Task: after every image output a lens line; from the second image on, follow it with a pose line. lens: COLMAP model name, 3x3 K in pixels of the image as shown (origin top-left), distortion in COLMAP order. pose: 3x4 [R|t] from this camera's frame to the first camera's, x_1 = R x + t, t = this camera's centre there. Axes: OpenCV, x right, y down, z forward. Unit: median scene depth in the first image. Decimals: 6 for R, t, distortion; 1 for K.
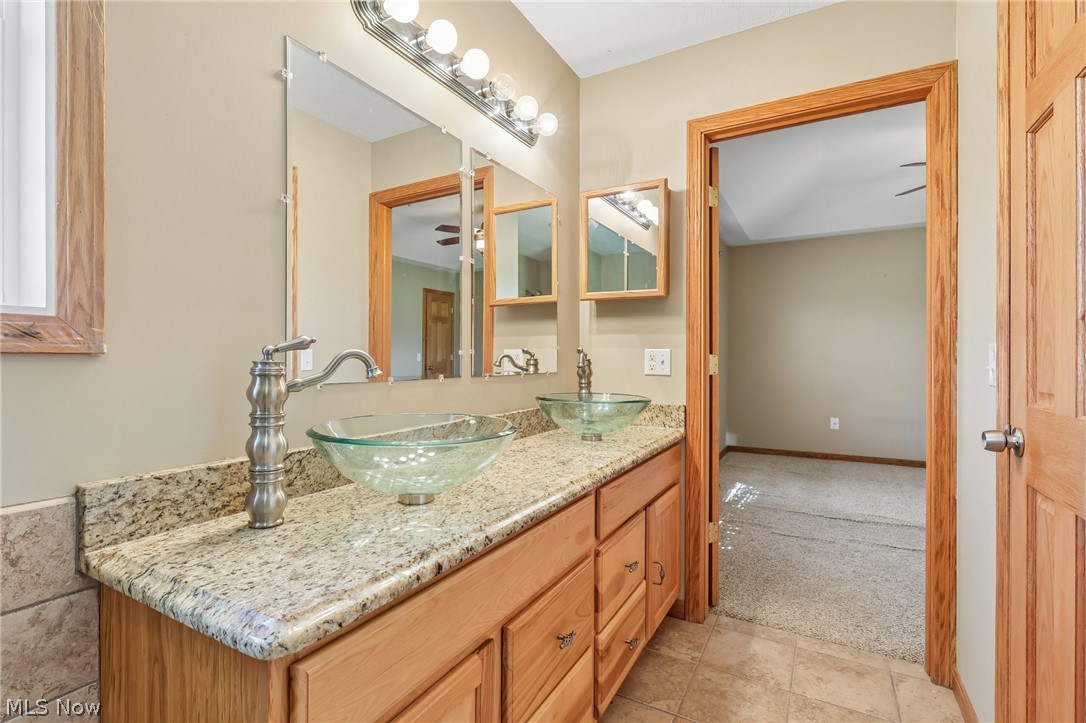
lens RADIAL K [[484.8, 0, 538.6], [0, 484.8, 357.8], [0, 0, 1]] dist [0.024619, 0.000201]
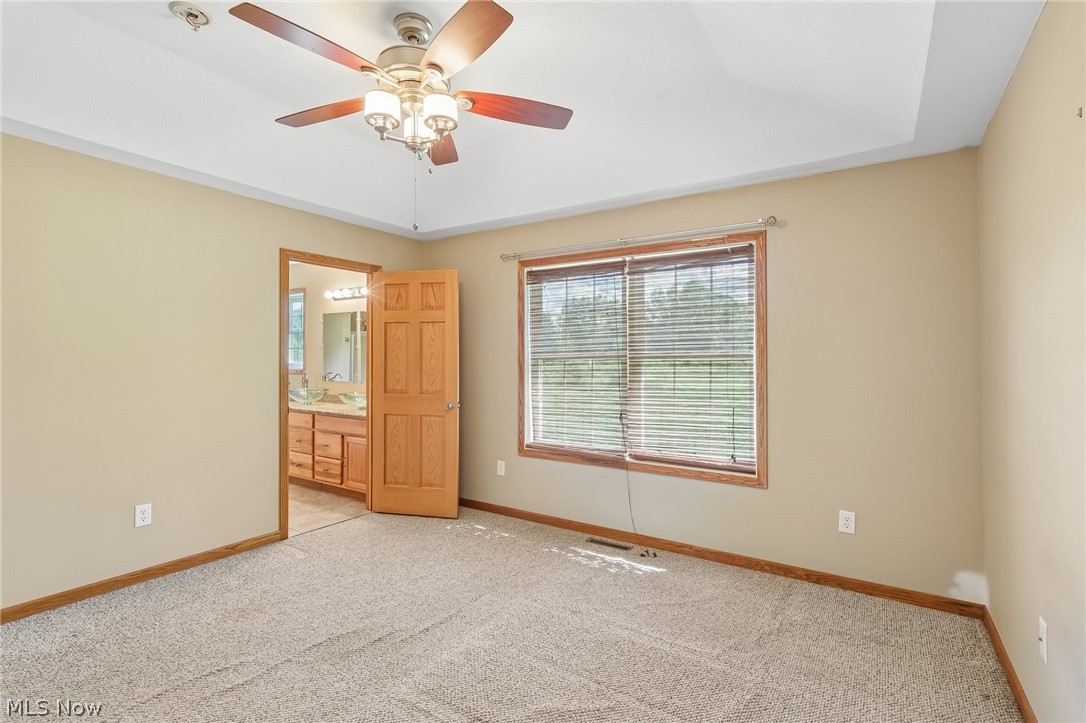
lens RADIAL K [[508.9, 0, 539.2], [0, 508.9, 359.8], [0, 0, 1]] dist [0.000887, 0.000705]
pose [[-0.054749, -0.008296, -0.998466, 2.376253], [-0.005054, 0.999955, -0.008031, -0.067262], [0.998487, 0.004607, -0.054788, 1.801193]]
